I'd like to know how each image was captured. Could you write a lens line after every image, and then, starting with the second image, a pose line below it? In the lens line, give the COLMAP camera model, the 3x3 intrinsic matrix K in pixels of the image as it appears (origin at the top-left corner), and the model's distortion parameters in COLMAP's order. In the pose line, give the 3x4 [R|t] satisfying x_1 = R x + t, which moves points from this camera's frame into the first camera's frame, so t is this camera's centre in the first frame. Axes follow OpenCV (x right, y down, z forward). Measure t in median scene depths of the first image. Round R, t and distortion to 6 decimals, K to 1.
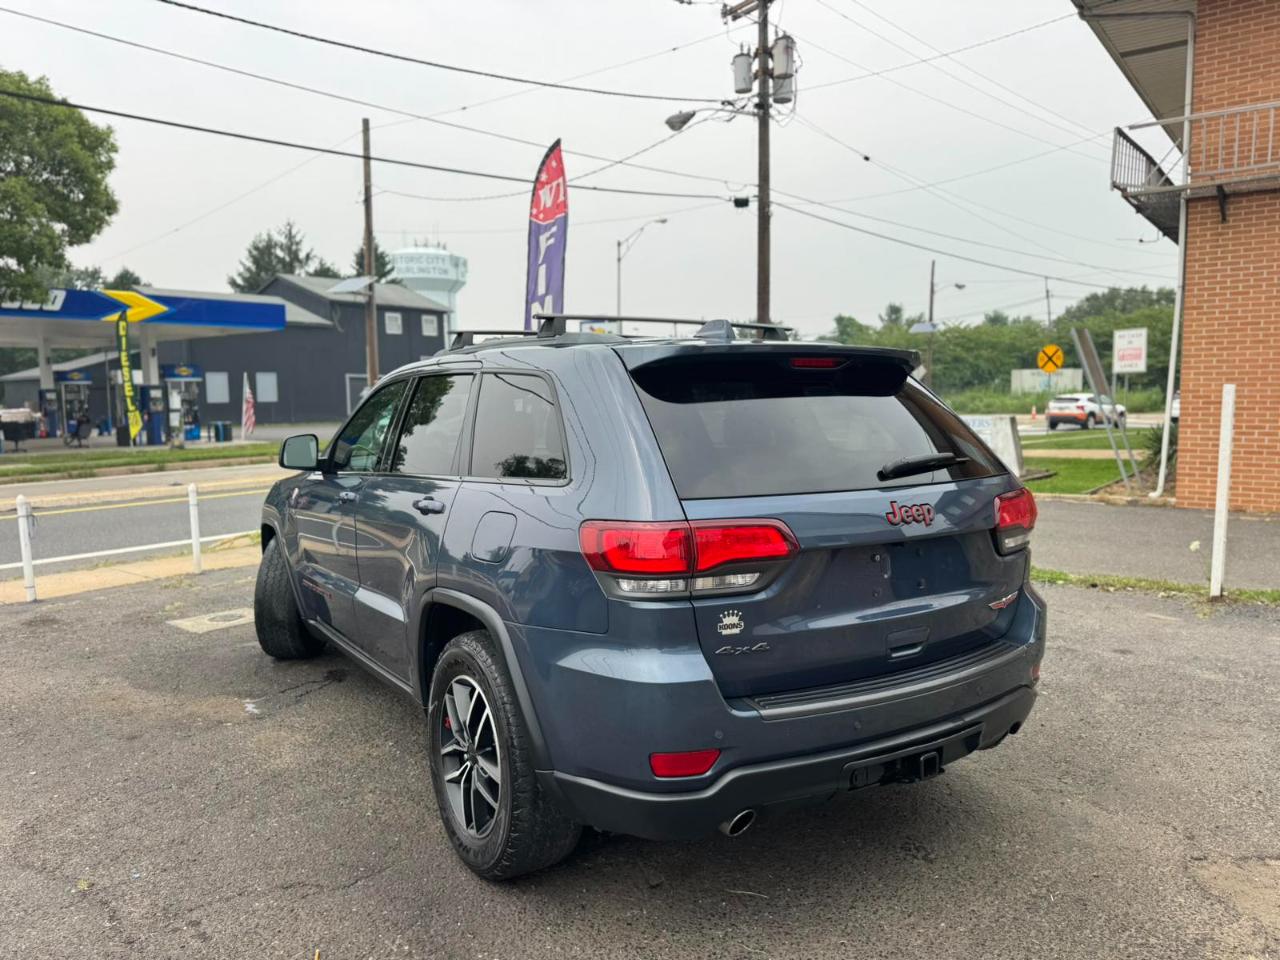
lens RADIAL K [[912.5, 0, 640.0], [0, 912.5, 480.0], [0, 0, 1]] dist [0.006435, -0.046036]
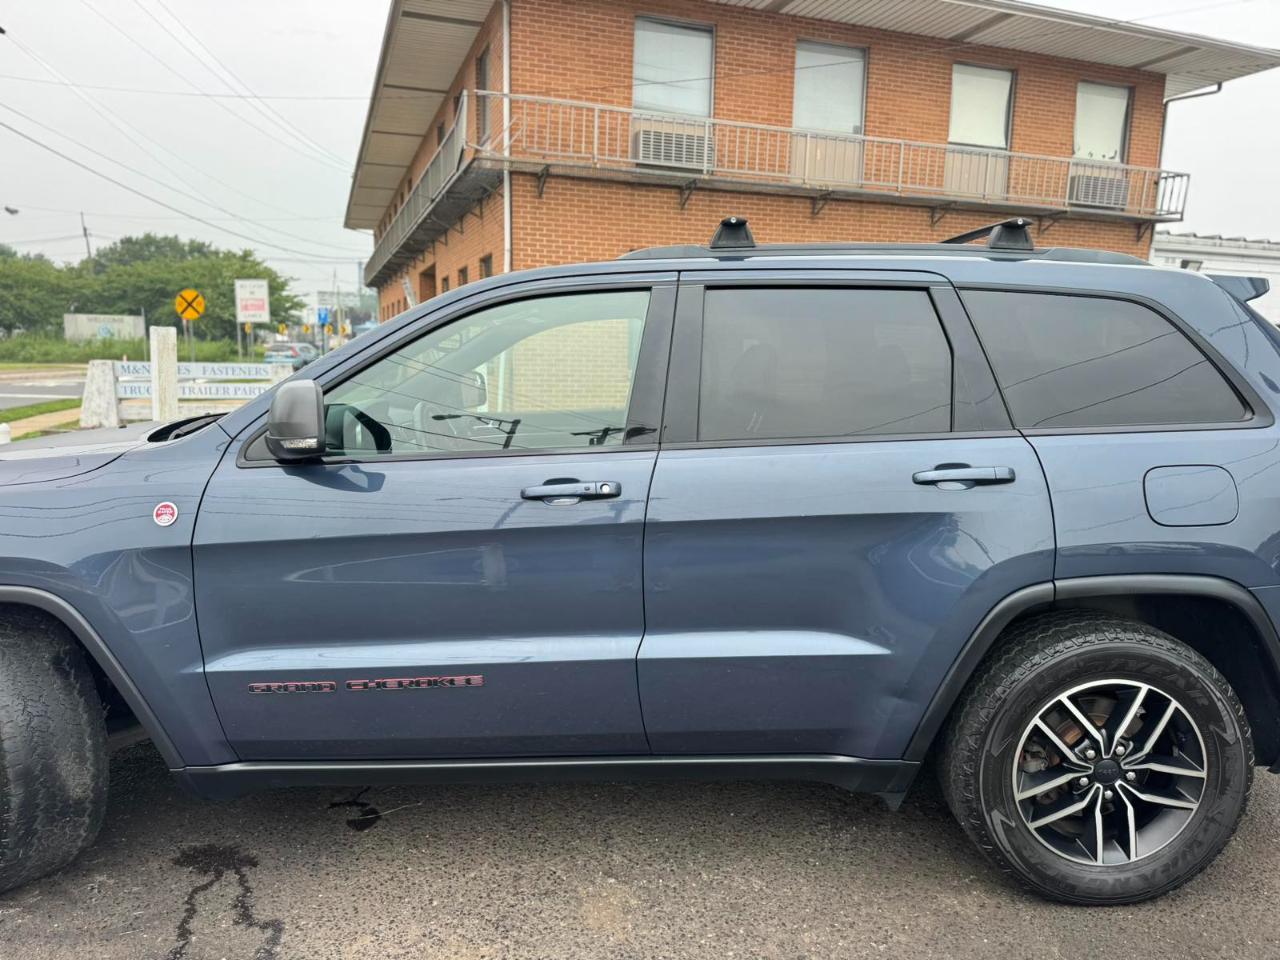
lens RADIAL K [[904.2, 0, 640.0], [0, 904.2, 480.0], [0, 0, 1]] dist [0.016677, -0.024404]
pose [[0.537546, -0.101024, 0.837161, -0.107561], [0.055074, 0.994884, 0.084694, -0.004981], [-0.841434, 0.000579, 0.540360, 0.092247]]
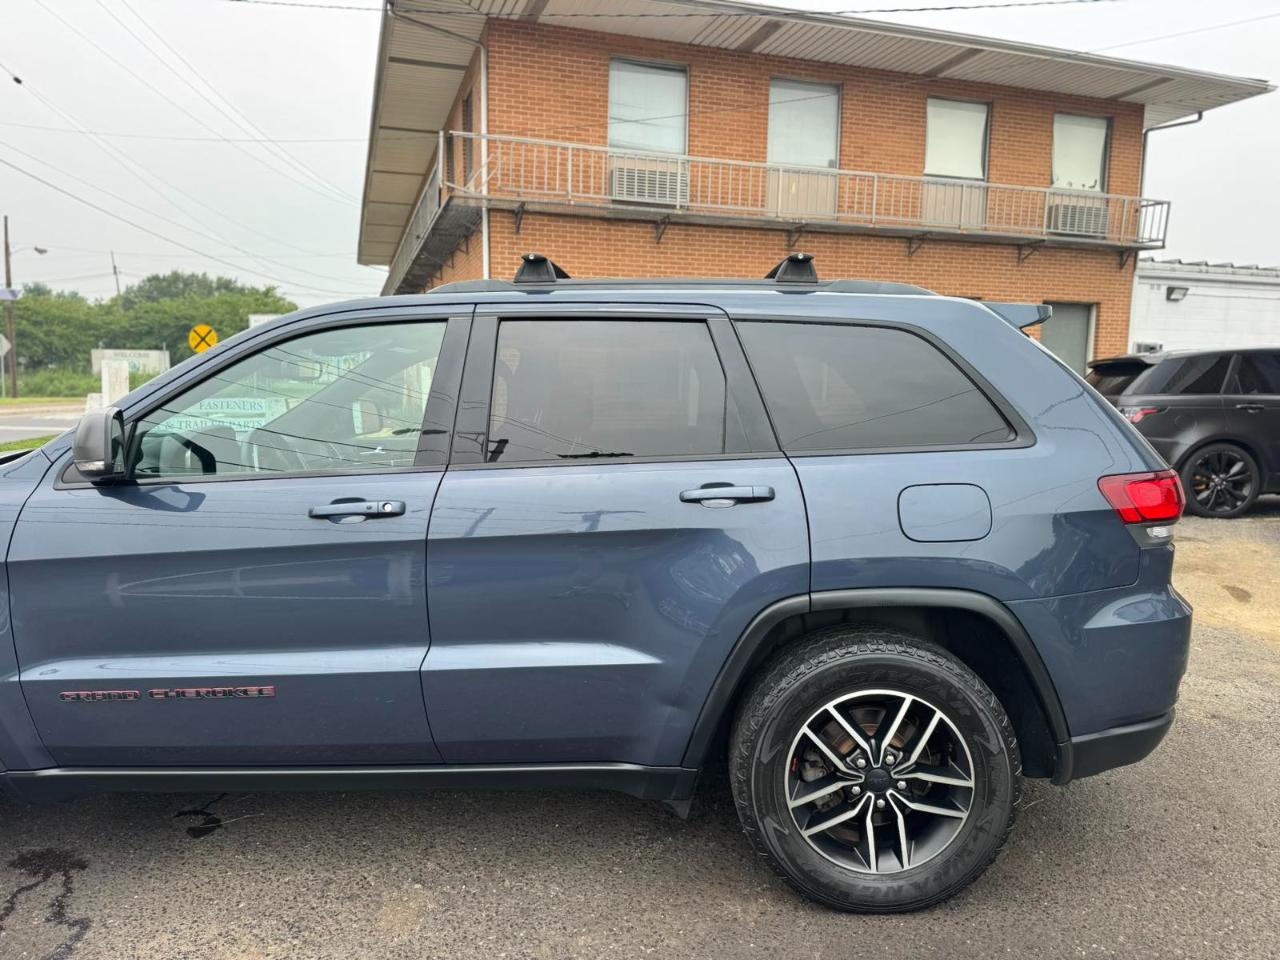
lens RADIAL K [[897.1, 0, 638.3], [0, 897.1, 477.9], [0, 0, 1]] dist [0.041184, -0.054622]
pose [[0.559913, -0.073885, 0.825251, -0.098907], [0.060663, 0.996999, 0.048103, -0.003079], [-0.826328, 0.023128, 0.562714, 0.071426]]
